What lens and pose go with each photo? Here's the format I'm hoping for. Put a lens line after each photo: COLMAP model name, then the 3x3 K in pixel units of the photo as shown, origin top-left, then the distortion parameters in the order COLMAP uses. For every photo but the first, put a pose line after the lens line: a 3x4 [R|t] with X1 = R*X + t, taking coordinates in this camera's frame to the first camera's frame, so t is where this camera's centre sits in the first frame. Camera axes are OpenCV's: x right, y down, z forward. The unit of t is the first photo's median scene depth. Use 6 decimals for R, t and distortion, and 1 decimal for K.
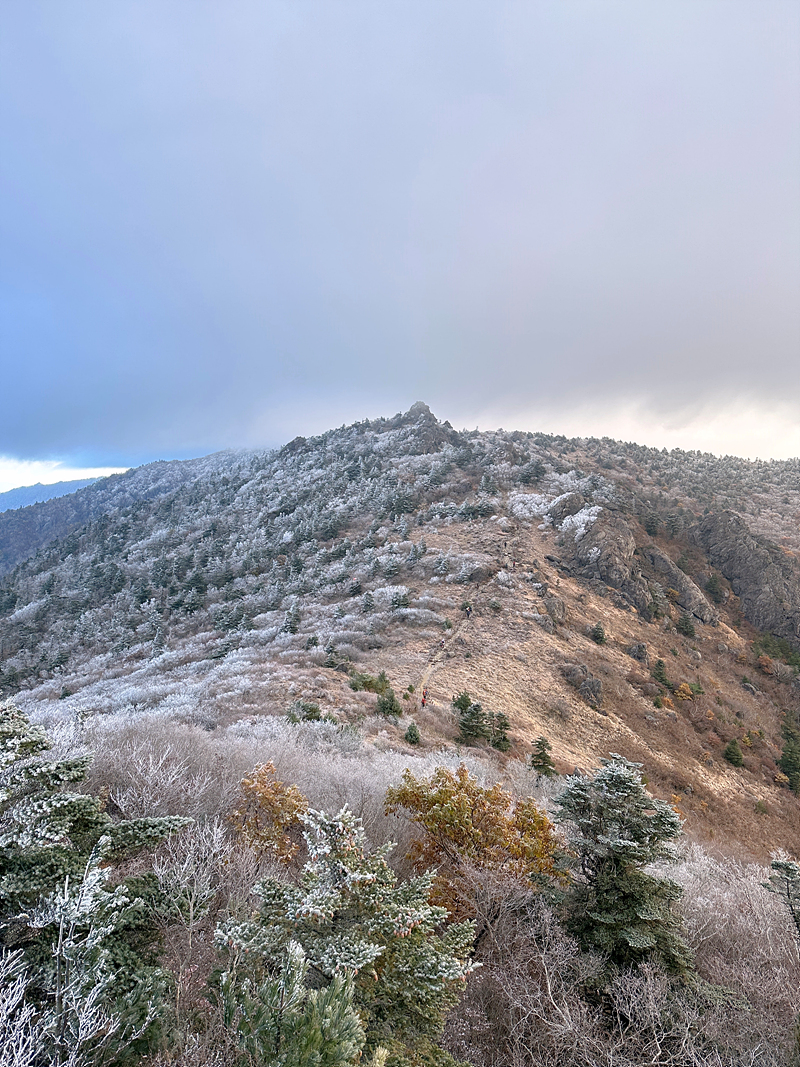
lens RADIAL K [[754.3, 0, 388.8], [0, 754.3, 529.0], [0, 0, 1]] dist [0.075961, -0.081646]
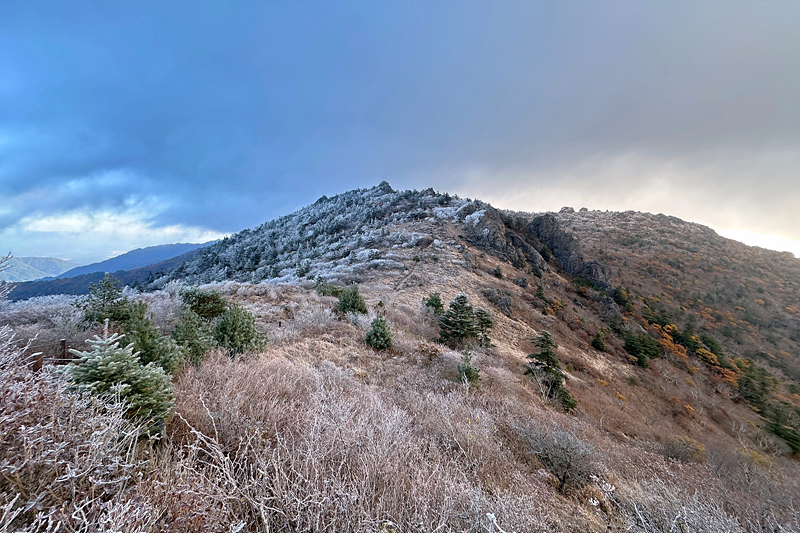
lens RADIAL K [[319.7, 0, 400.4], [0, 319.7, 235.4], [0, 0, 1]] dist [-0.001409, 0.000353]
pose [[0.995868, -0.021772, 0.088167, 0.010033], [0.027370, 0.997651, -0.062793, 0.077538], [-0.086593, 0.064946, 0.994125, 0.275890]]
